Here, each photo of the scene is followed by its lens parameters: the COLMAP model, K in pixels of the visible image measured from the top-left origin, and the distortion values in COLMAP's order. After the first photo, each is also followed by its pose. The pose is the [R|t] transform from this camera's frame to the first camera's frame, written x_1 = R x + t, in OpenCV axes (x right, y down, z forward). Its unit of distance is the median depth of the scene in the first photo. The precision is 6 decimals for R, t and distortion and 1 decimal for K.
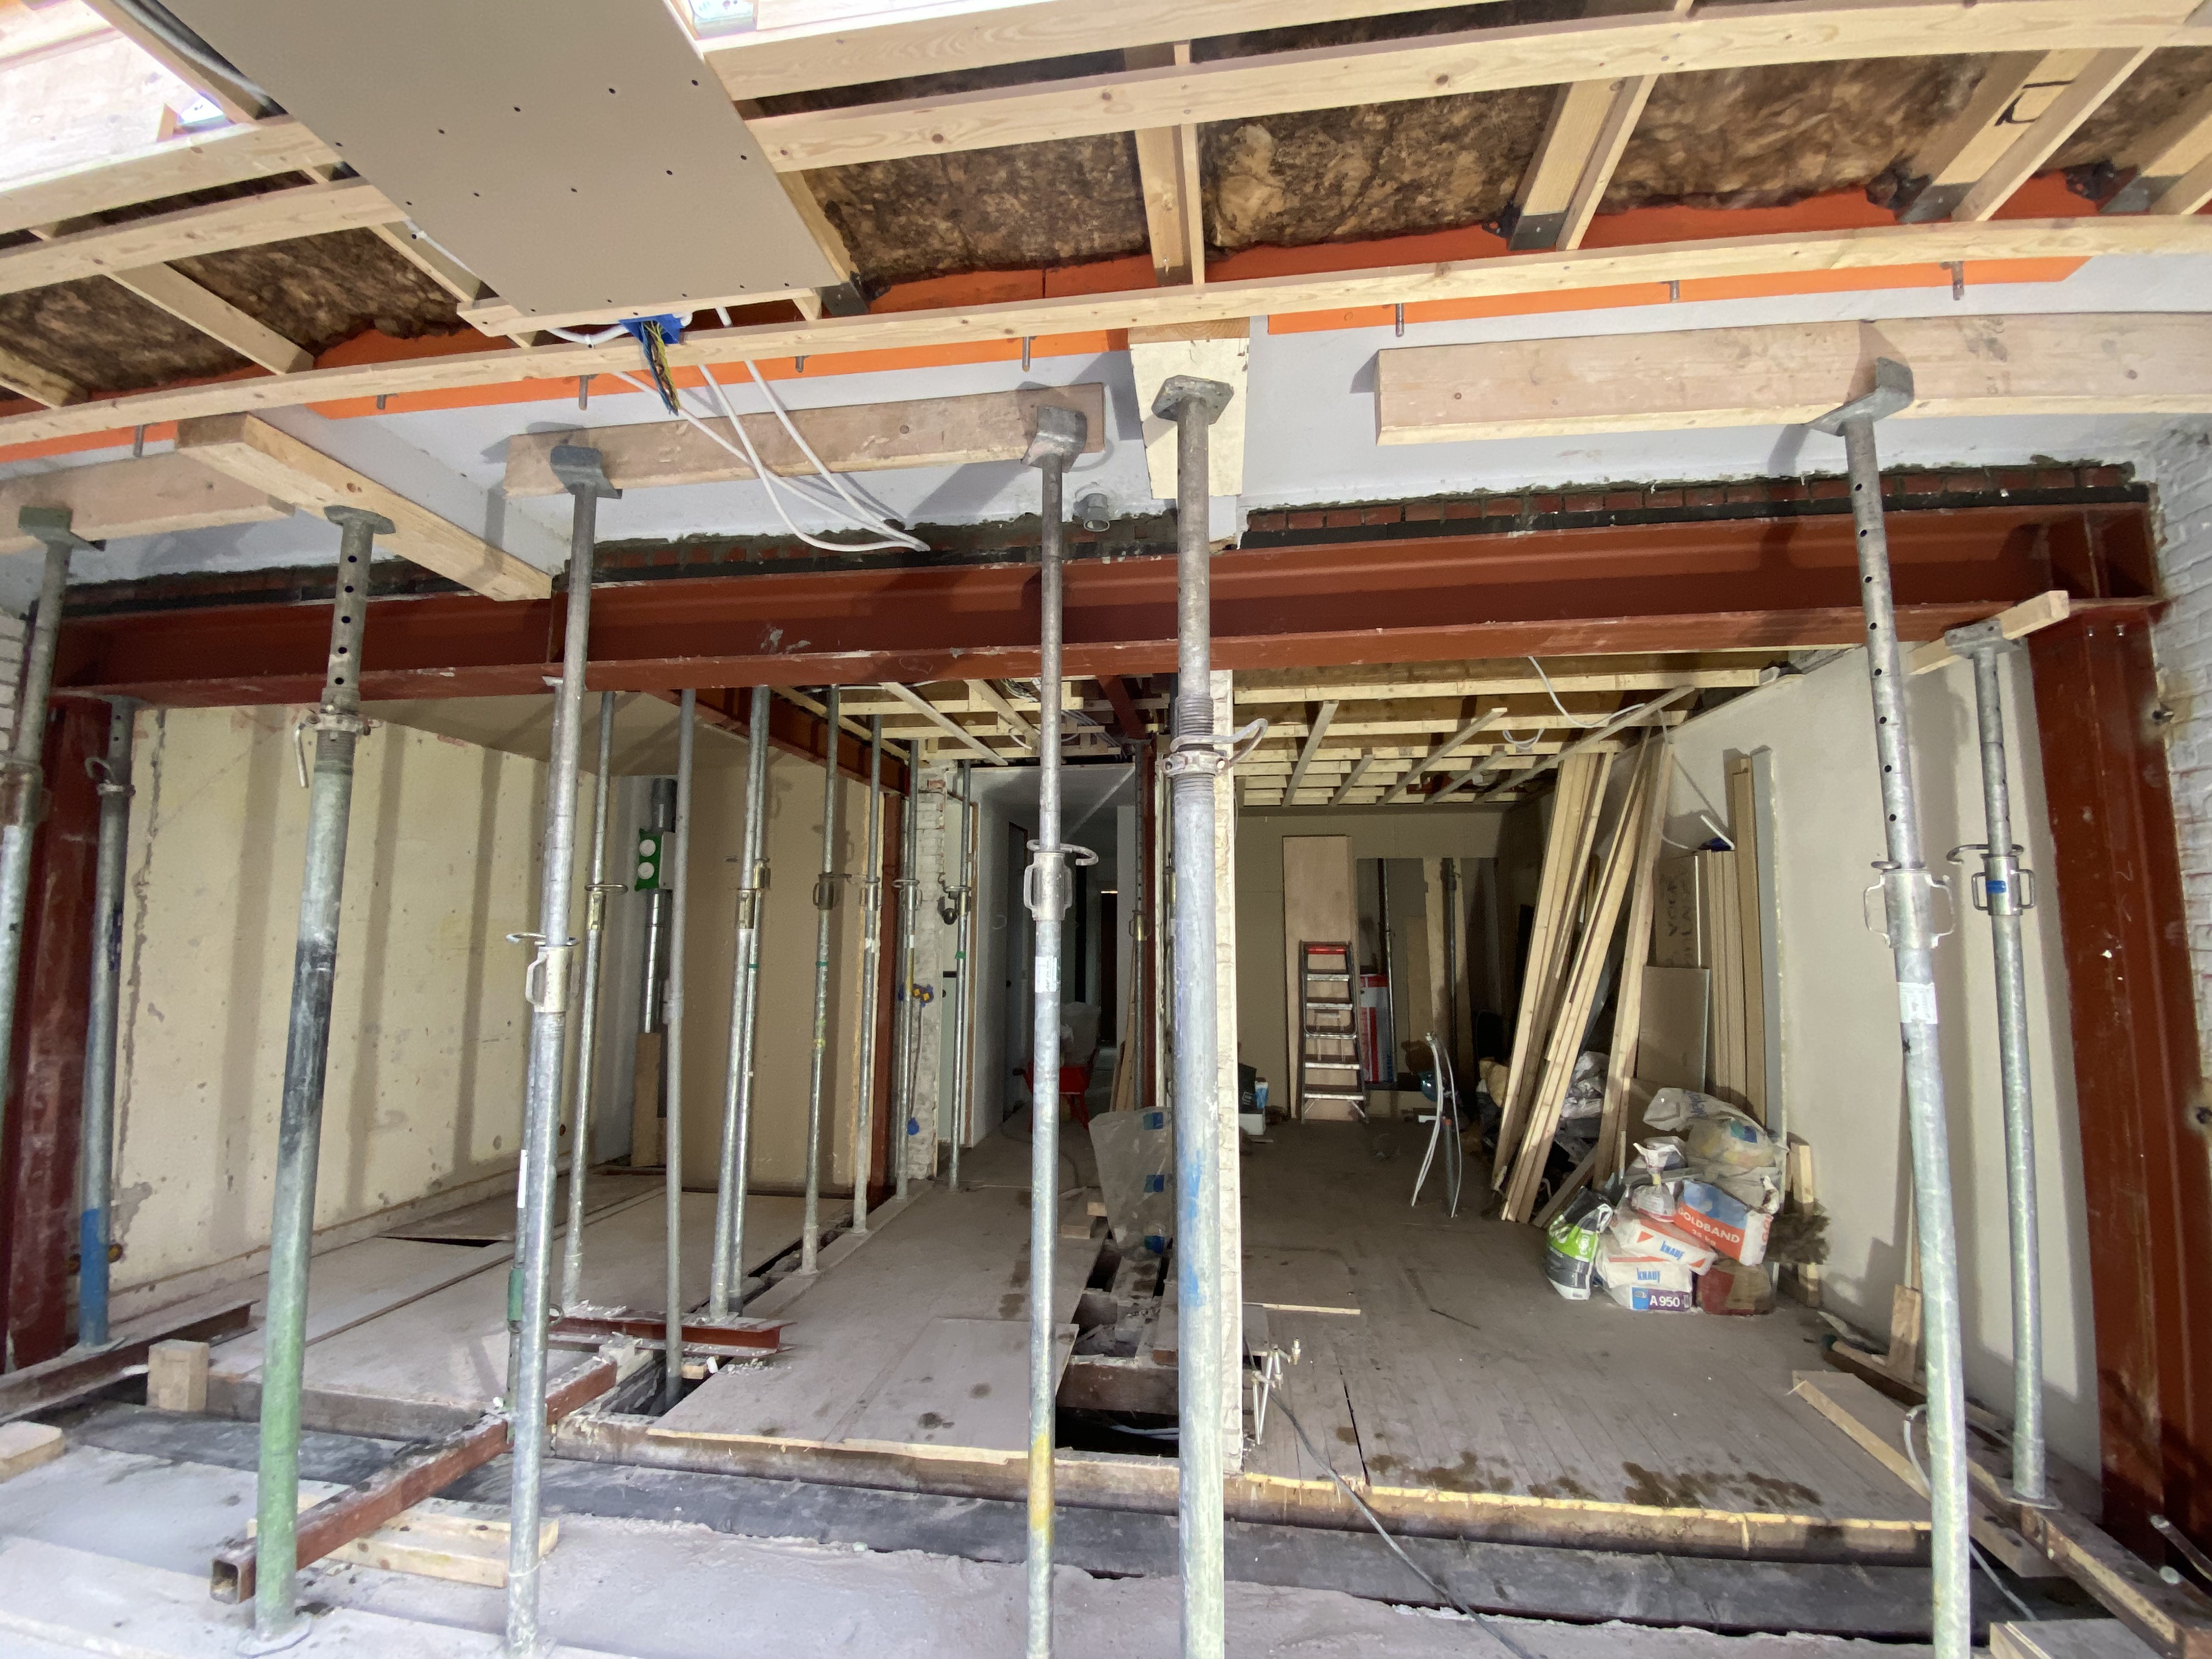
lens RADIAL K [[899.5, 0, 1115.8], [0, 899.5, 822.7], [0, 0, 1]] dist [0.022902, -0.022607]
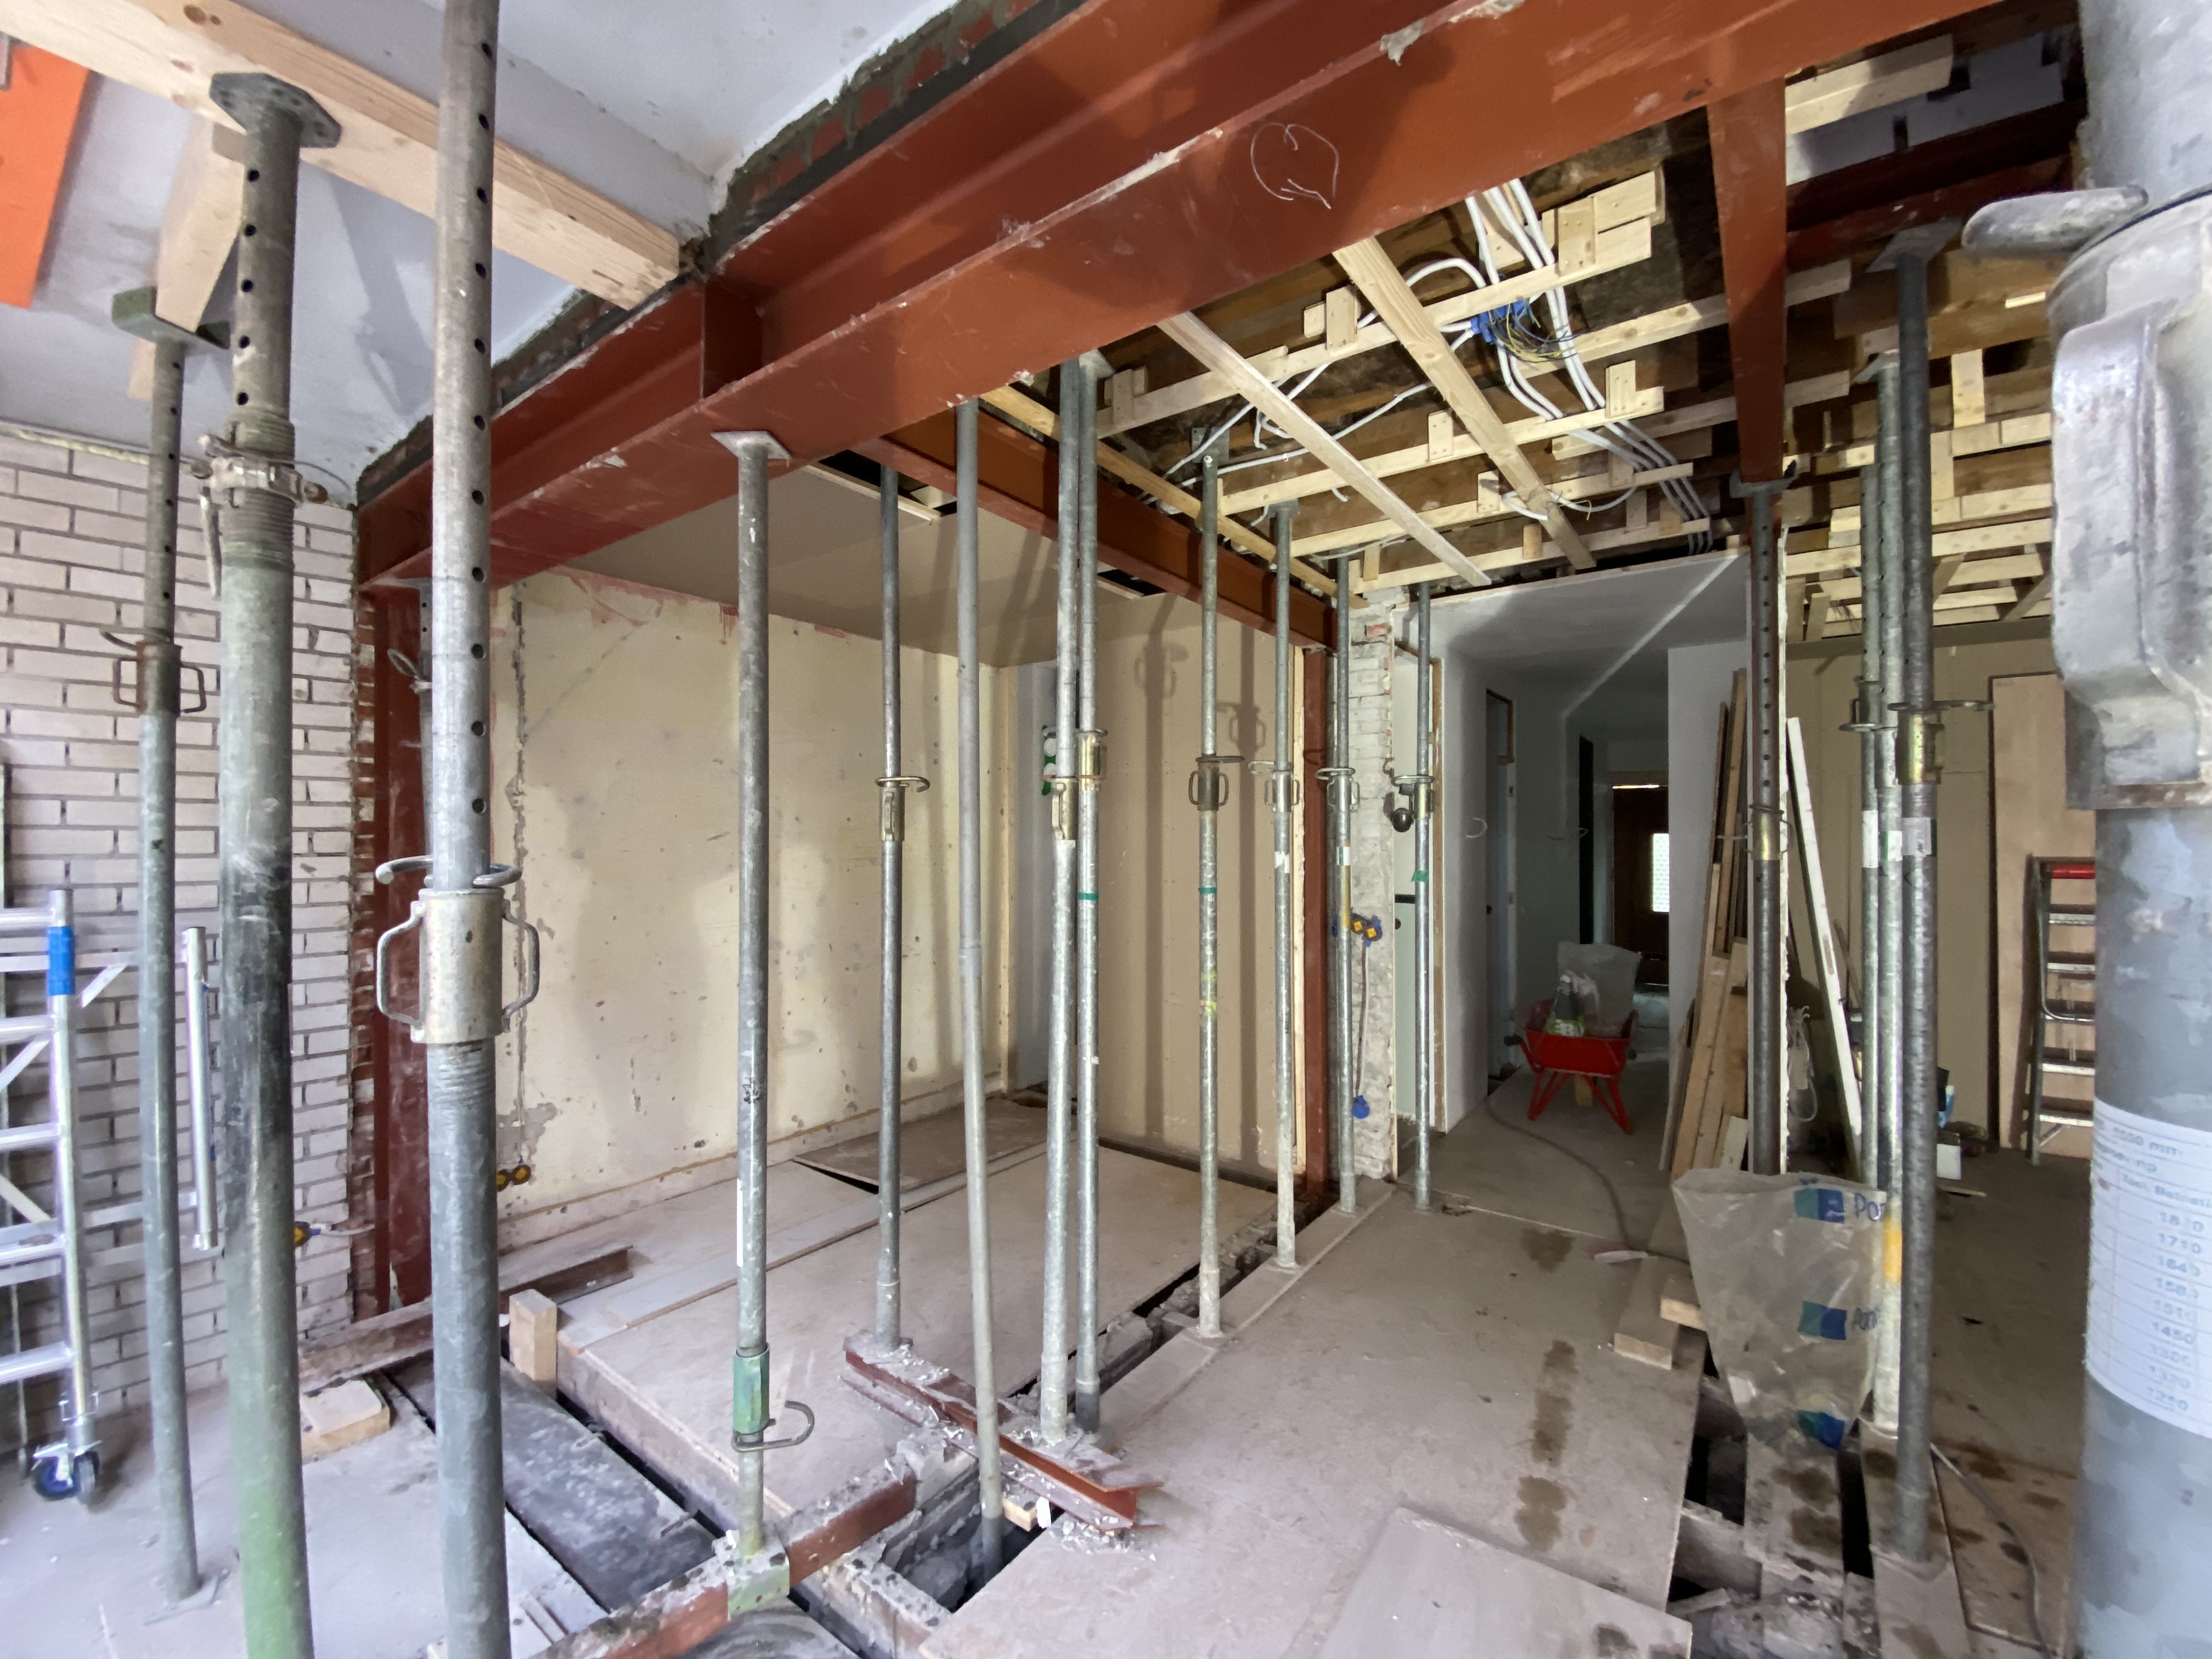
lens RADIAL K [[904.3, 0, 1110.8], [0, 904.3, 828.6], [0, 0, 1]] dist [0.037896, -0.032731]
pose [[0.879933, -0.007343, -0.475042, -0.097369], [0.059133, 0.993798, 0.094172, 0.061146], [0.471404, -0.110956, 0.874910, 0.539020]]
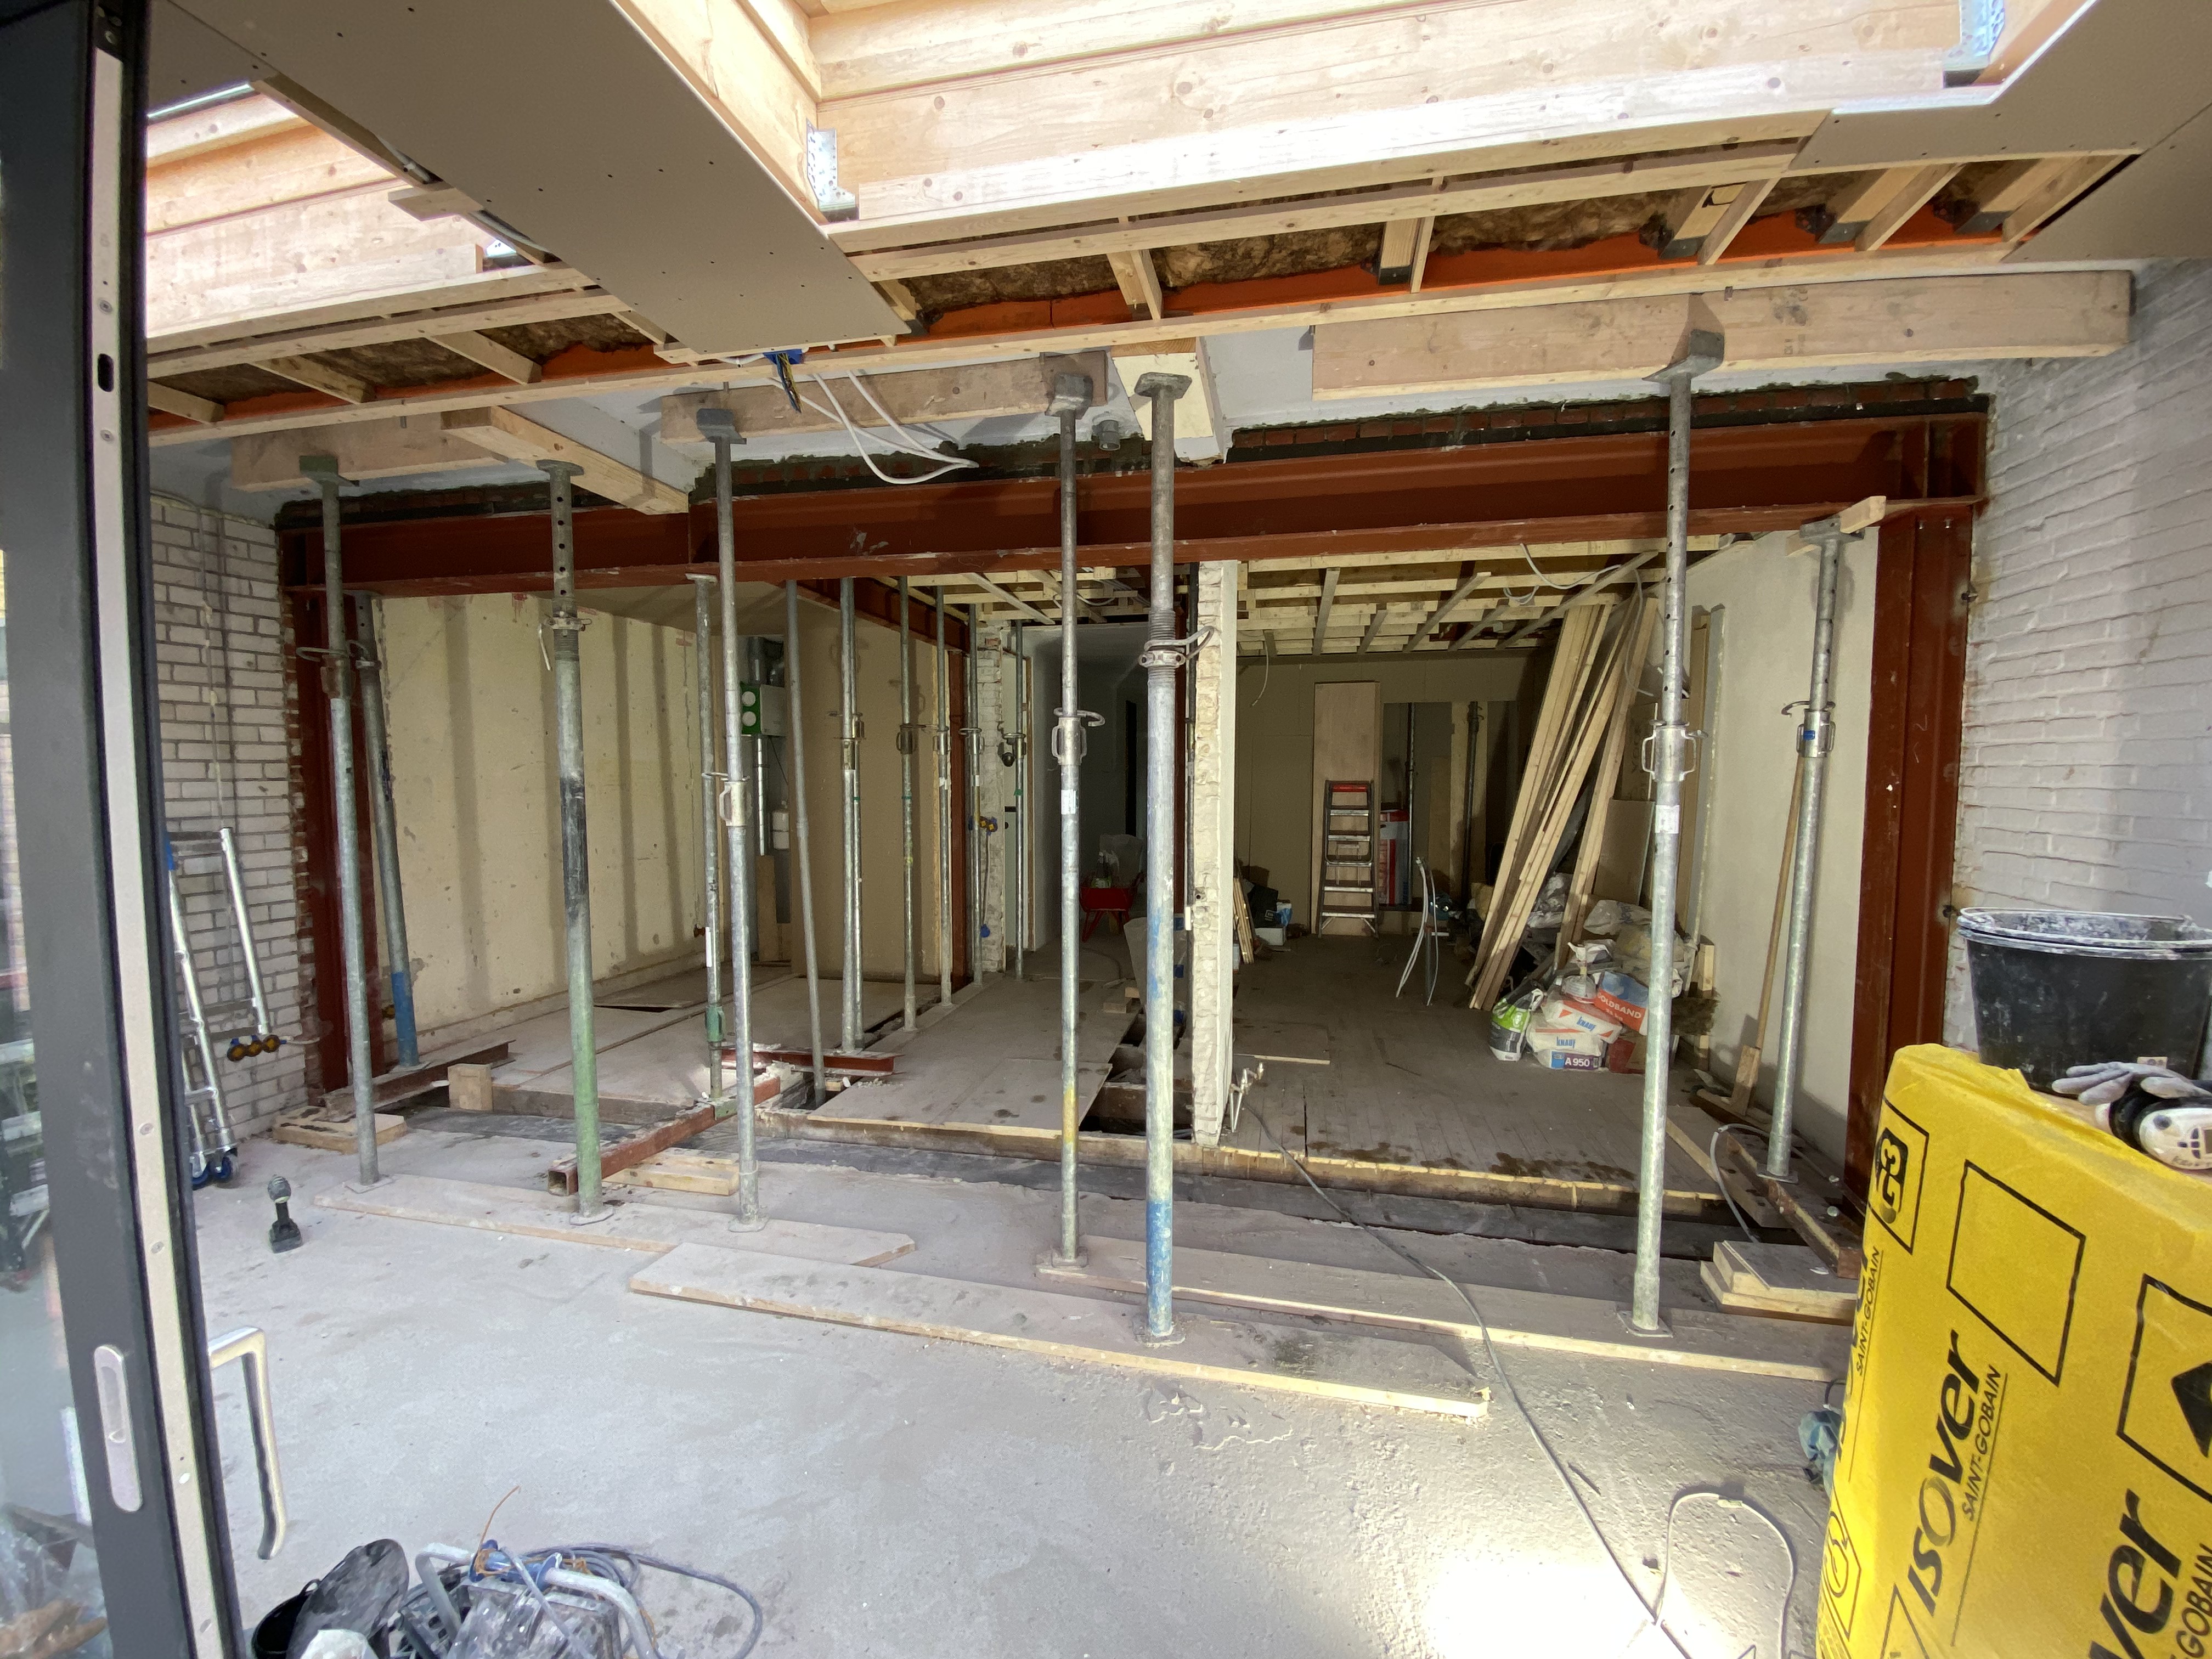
lens RADIAL K [[904.3, 0, 1110.8], [0, 904.3, 828.6], [0, 0, 1]] dist [0.037896, -0.032731]
pose [[0.997148, 0.003259, -0.075396, 0.067519], [0.010558, 0.983217, 0.182136, -0.035396], [0.074724, -0.182412, 0.980379, -0.291394]]
